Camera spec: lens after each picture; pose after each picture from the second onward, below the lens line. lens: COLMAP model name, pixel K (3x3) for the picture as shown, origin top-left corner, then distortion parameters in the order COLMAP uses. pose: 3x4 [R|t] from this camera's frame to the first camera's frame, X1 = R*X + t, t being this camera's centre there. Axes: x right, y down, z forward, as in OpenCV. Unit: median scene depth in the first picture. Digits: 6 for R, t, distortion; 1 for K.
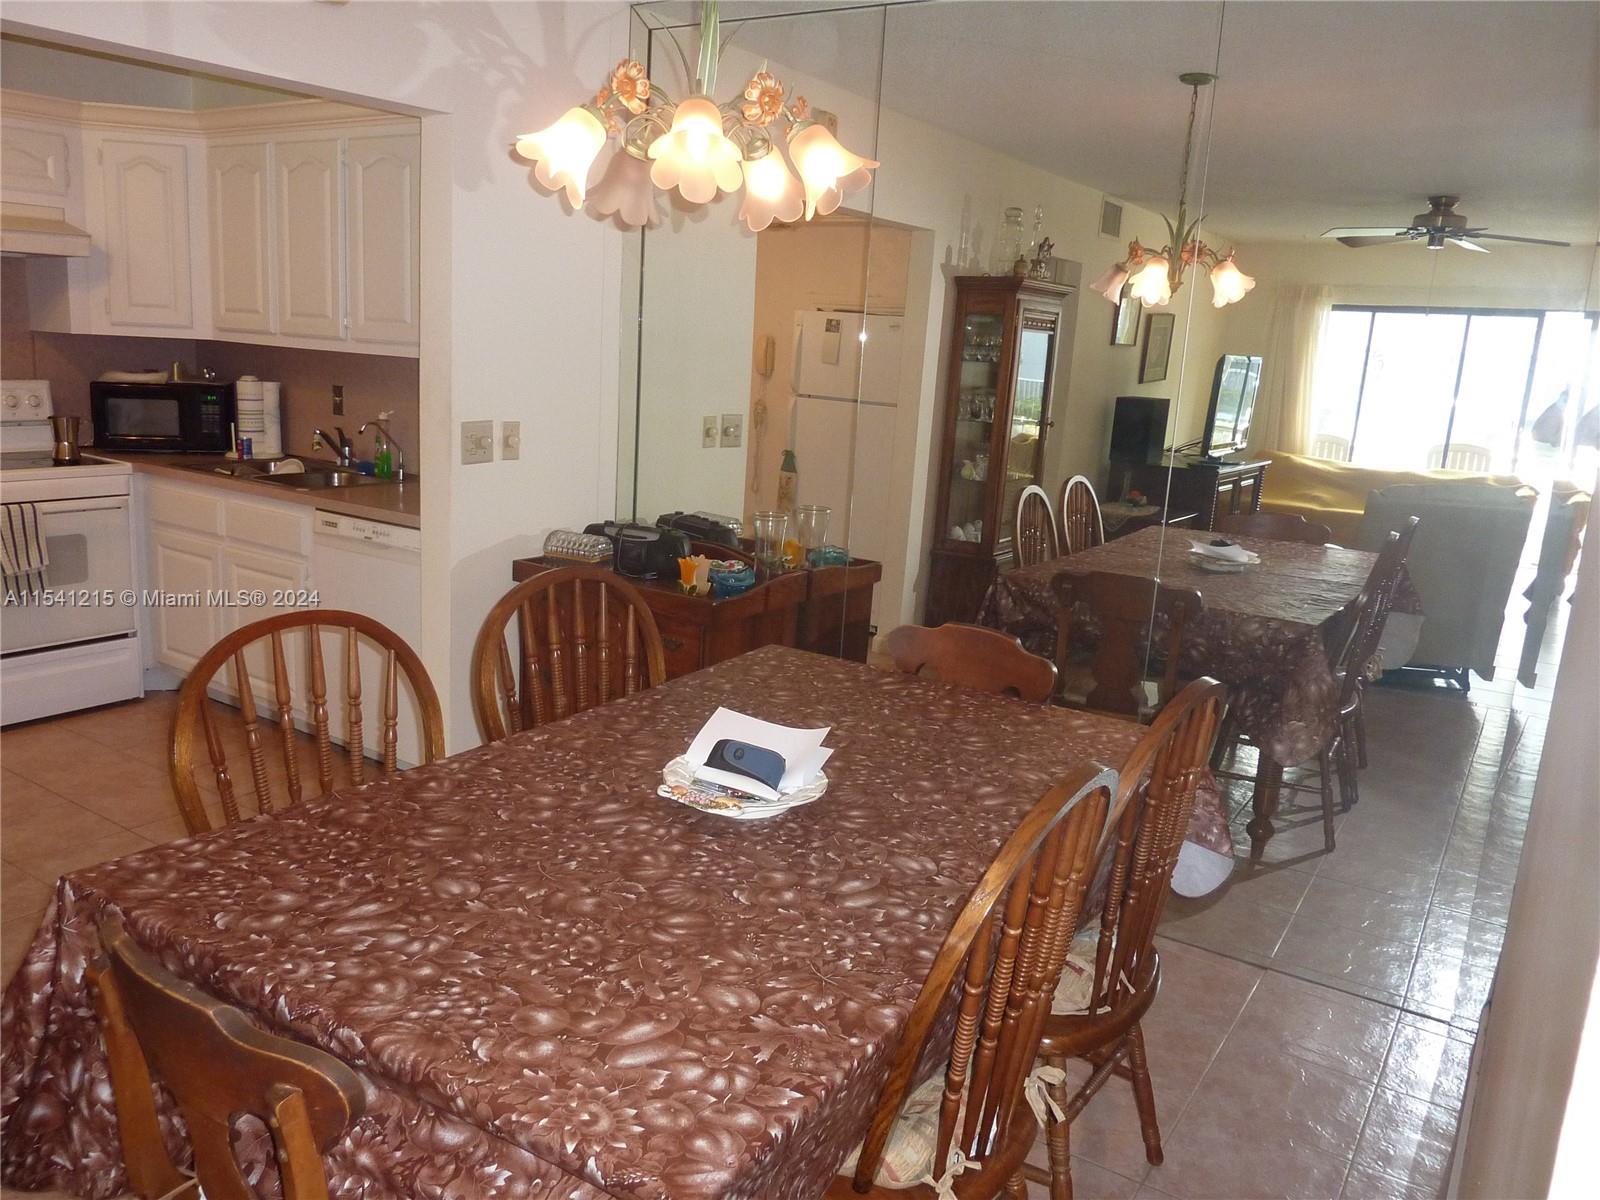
lens RADIAL K [[1202.2, 0, 799.0], [0, 1202.2, 591.6], [0, 0, 1]] dist [-0.034292, 0.000174]
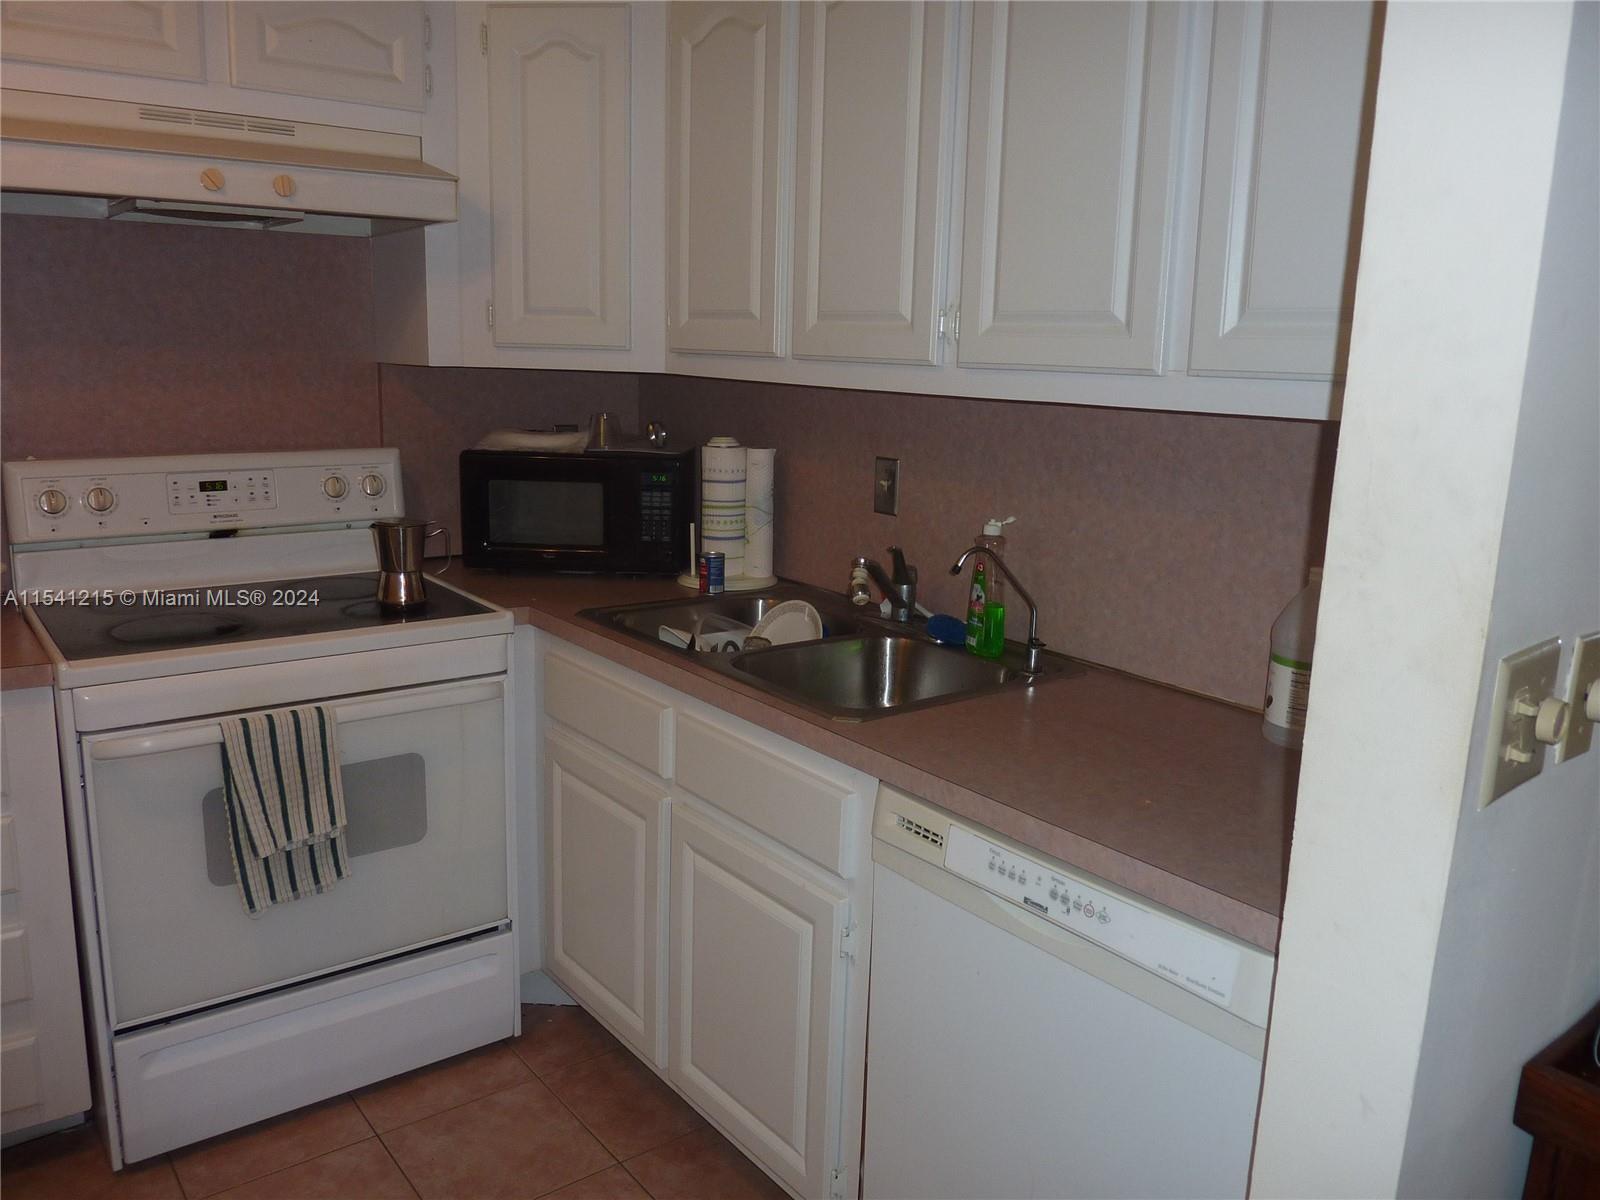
lens RADIAL K [[1236.0, 0, 800.0], [0, 1236.0, 600.0], [0, 0, 1]] dist [0.001952, 0.000767]
pose [[0.942155, 0.035384, -0.333305, -0.250380], [-0.041787, 0.999054, -0.012058, -0.106830], [0.332563, 0.025289, 0.942742, 0.506405]]
